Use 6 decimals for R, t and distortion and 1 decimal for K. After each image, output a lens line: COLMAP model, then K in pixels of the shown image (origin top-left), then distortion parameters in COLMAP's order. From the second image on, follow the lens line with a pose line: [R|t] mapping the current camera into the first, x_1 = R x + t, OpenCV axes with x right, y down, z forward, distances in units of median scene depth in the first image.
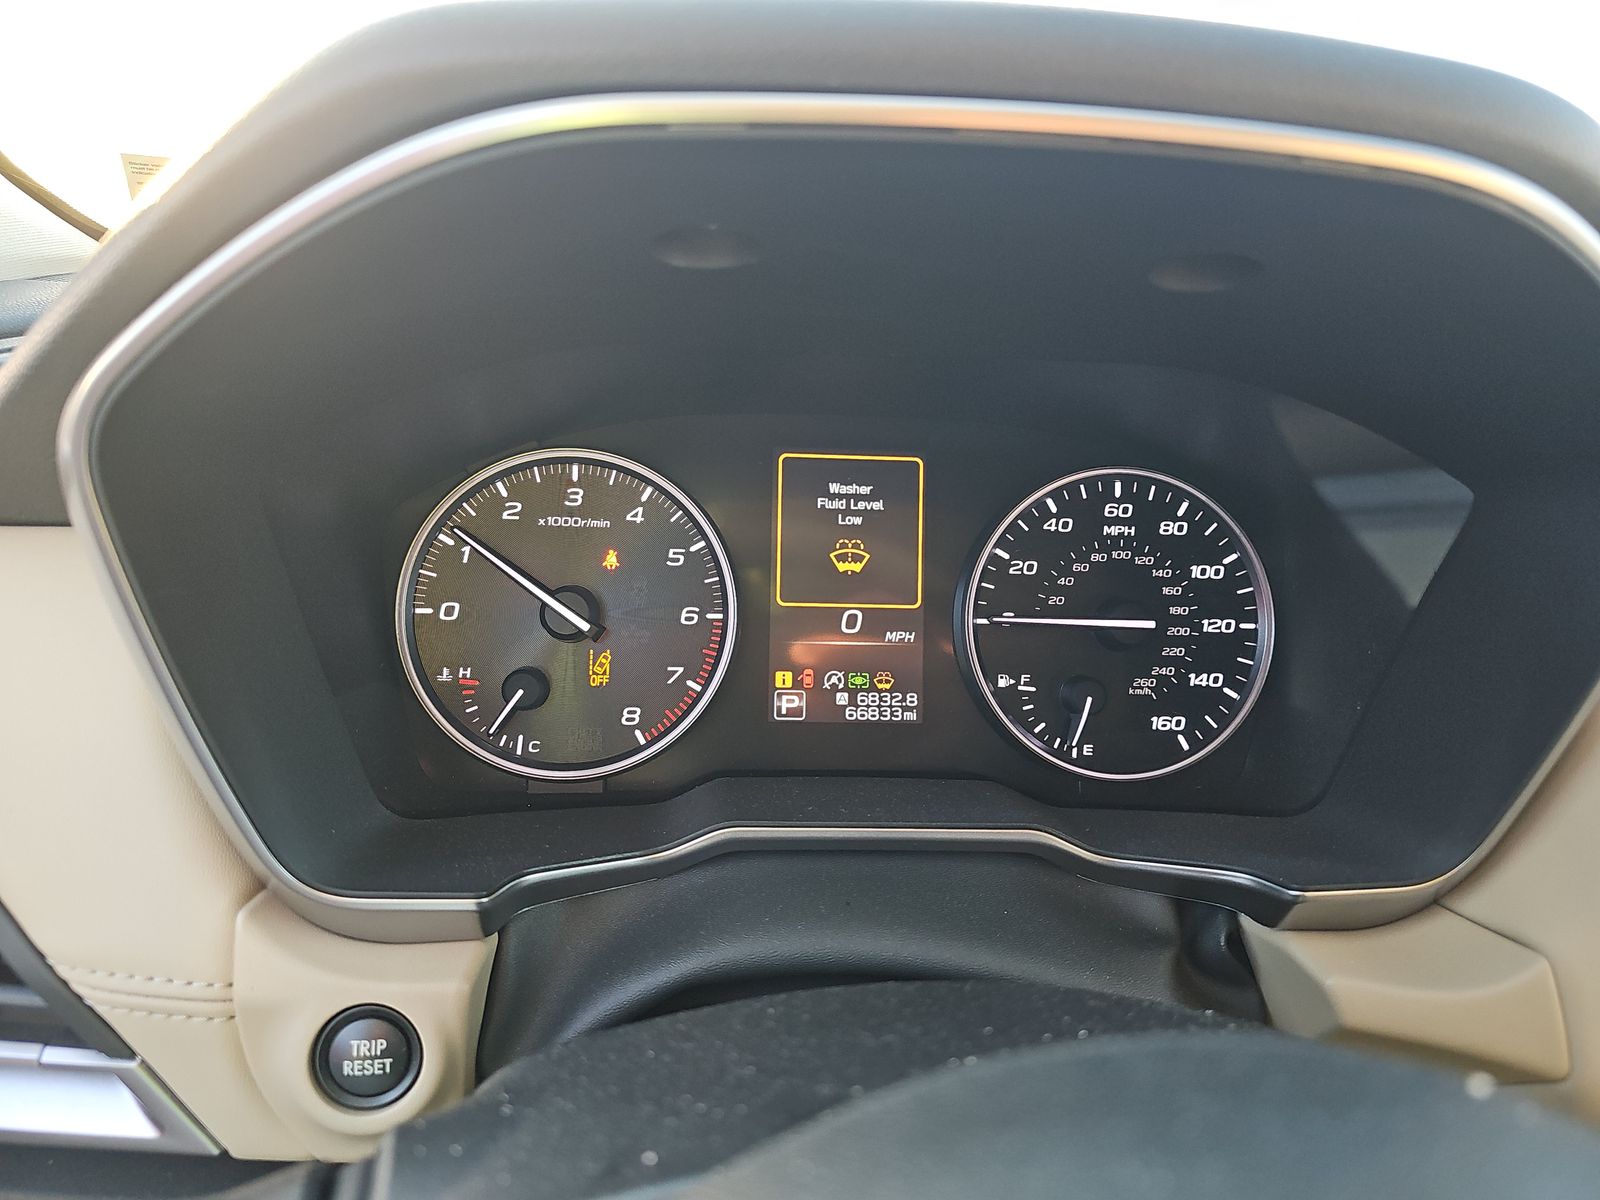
lens RADIAL K [[1062.7, 0, 800.0], [0, 1062.7, 600.0], [0, 0, 1]] dist [0.104380, 0.000083]
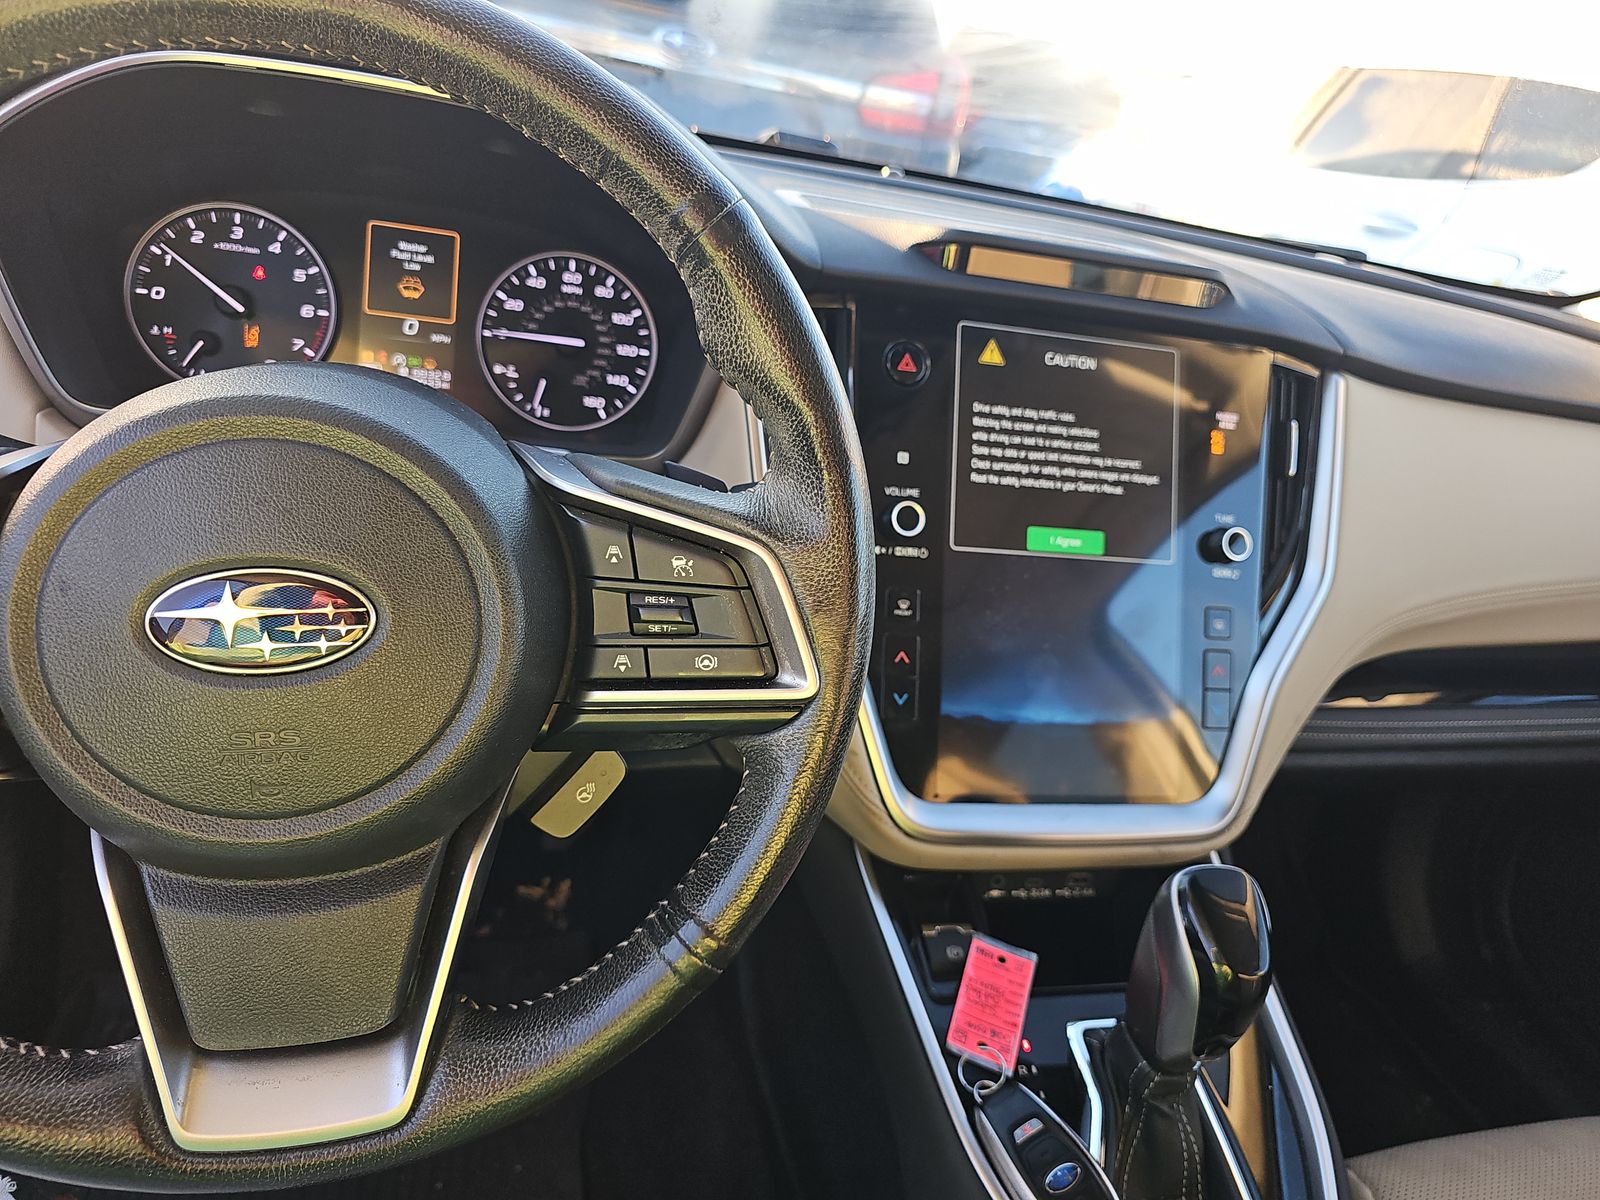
lens RADIAL K [[1067.7, 0, 800.0], [0, 1067.7, 600.0], [0, 0, 1]] dist [-0.001020, 0.000095]
pose [[0.981616, 0.053199, 0.183304, 0.376034], [-0.080880, 0.985822, 0.147016, 0.152610], [-0.172884, -0.159139, 0.972001, -0.870246]]
